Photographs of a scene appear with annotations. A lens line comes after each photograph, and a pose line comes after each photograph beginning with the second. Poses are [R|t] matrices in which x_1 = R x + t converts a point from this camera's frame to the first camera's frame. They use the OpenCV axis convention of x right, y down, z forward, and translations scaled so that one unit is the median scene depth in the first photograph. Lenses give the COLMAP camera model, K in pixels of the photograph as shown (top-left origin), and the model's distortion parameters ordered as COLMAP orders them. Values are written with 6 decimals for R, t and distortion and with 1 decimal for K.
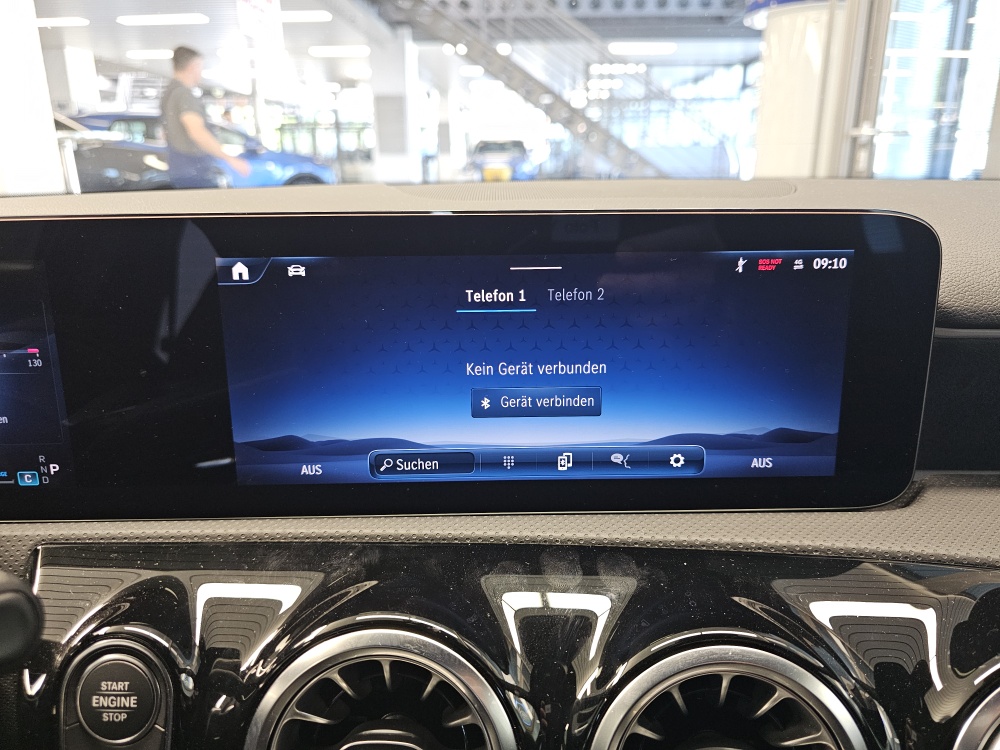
lens RADIAL K [[699.3, 0, 503.7], [0, 699.3, 367.0], [0, 0, 1]] dist [0.032272, -0.046881]
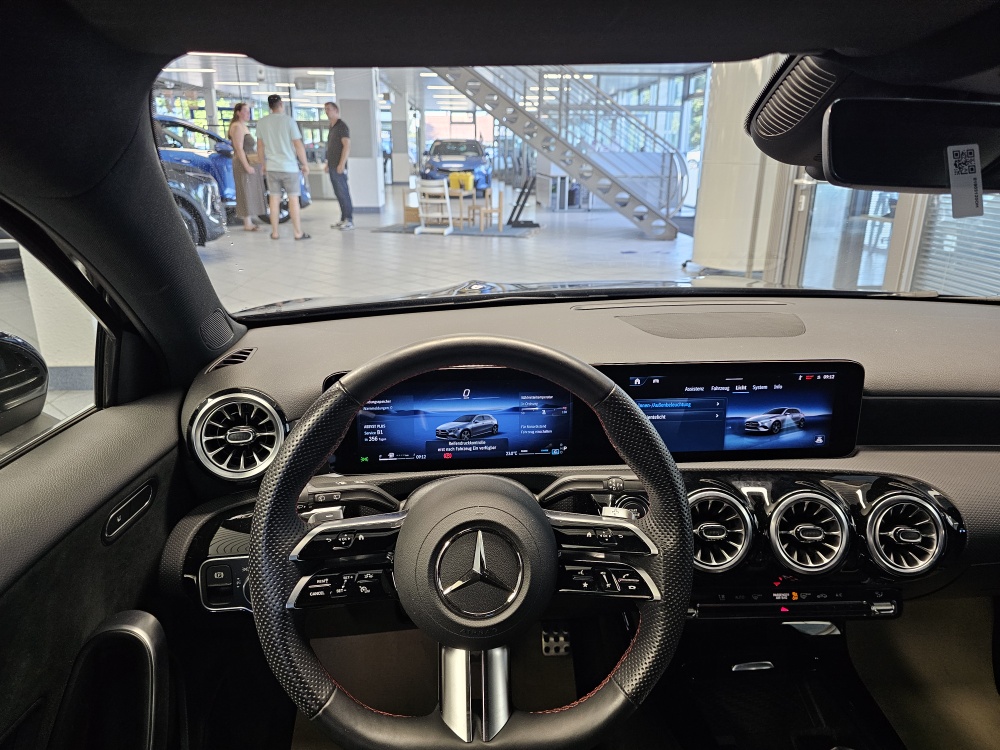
lens RADIAL K [[699.3, 0, 501.1], [0, 699.3, 355.6], [0, 0, 1]] dist [0.032272, -0.046881]
pose [[0.996612, -0.004855, 0.082107, -1.173626], [0.004877, 0.999988, -0.000058, -0.243057], [-0.082105, 0.000458, 0.996624, -1.873742]]
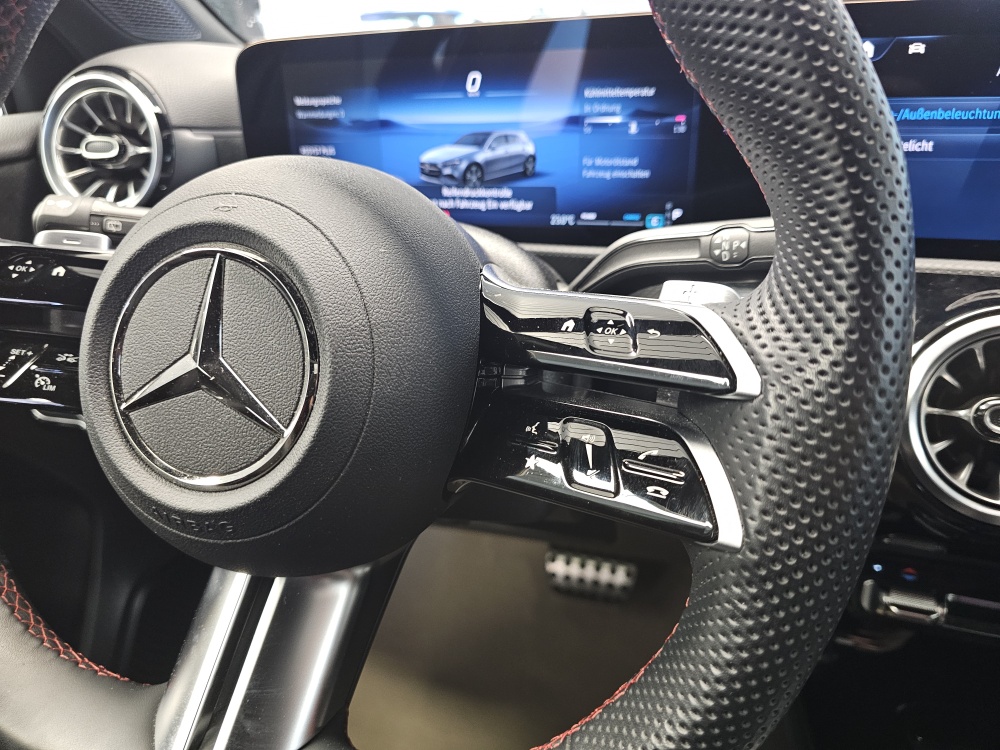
lens RADIAL K [[699.3, 0, 497.4], [0, 699.3, 365.0], [0, 0, 1]] dist [0.032272, -0.046881]
pose [[0.949732, 0.102360, -0.295857, -0.556299], [-0.062951, 0.988175, 0.139810, 0.271221], [0.306669, -0.114157, 0.944946, -0.409014]]
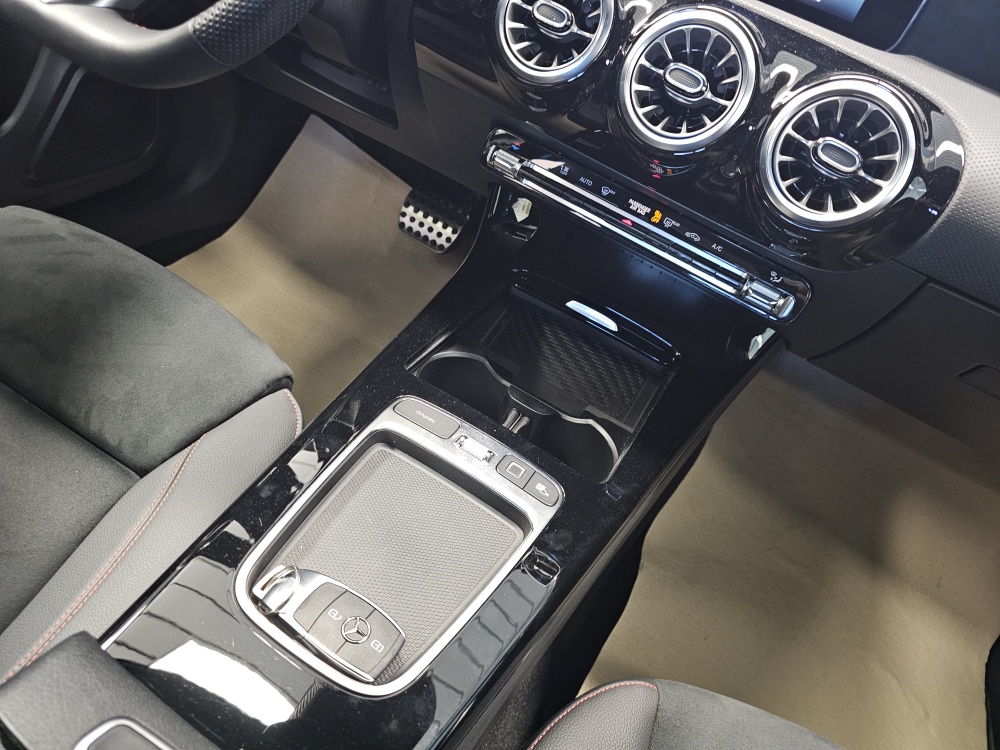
lens RADIAL K [[699.3, 0, 493.7], [0, 699.3, 378.1], [0, 0, 1]] dist [0.032272, -0.046881]
pose [[0.832608, 0.507898, -0.220916, 0.582963], [-0.397954, 0.826004, 0.399187, 0.547880], [0.385224, -0.244452, 0.889857, -1.045525]]
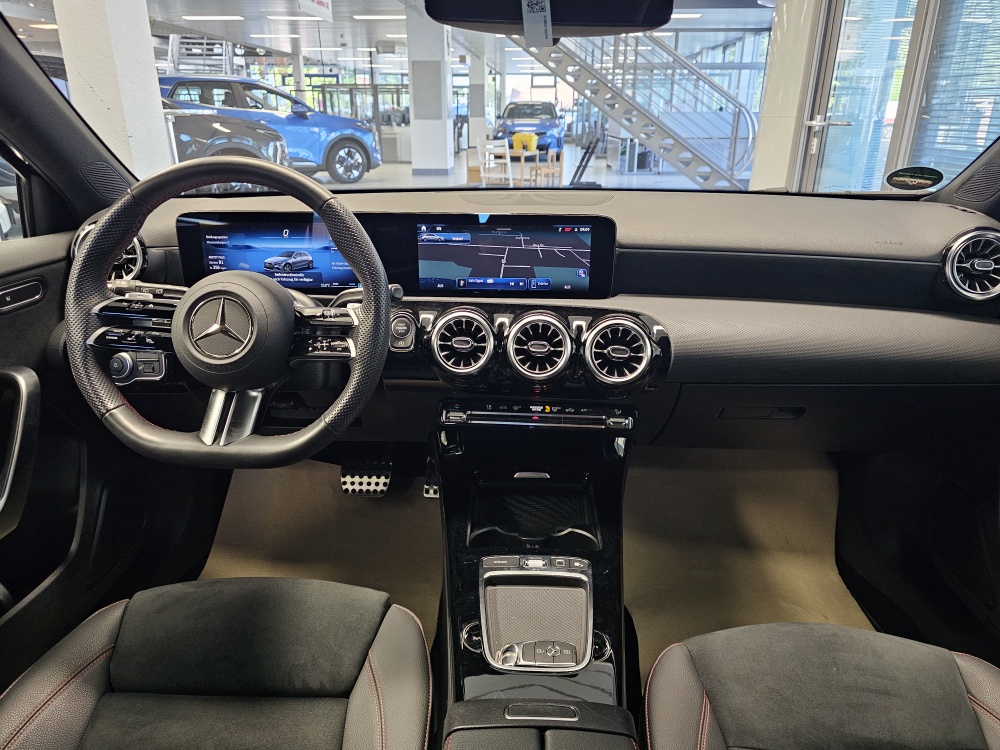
lens RADIAL K [[699.3, 0, 496.1], [0, 699.3, 369.7], [0, 0, 1]] dist [0.032272, -0.046881]
pose [[0.998420, 0.032674, -0.045705, 0.193045], [-0.029929, 0.997779, 0.059515, 0.365871], [0.047548, -0.058053, 0.997181, -2.623531]]
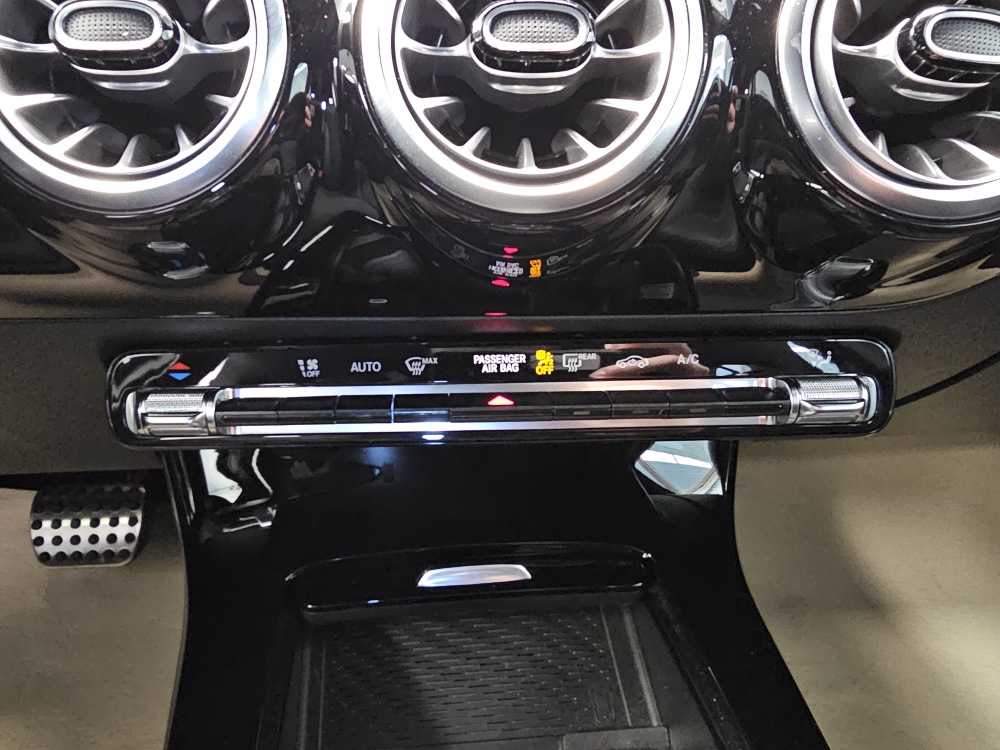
lens RADIAL K [[686.2, 0, 449.3], [0, 686.2, 374.7], [0, 0, 1]] dist [-0.007756, 0.014546]
pose [[0.997939, -0.019594, 0.061108, 0.122993], [0.010595, 0.989485, 0.144248, 0.661838], [-0.063292, -0.143304, 0.987653, 0.099800]]
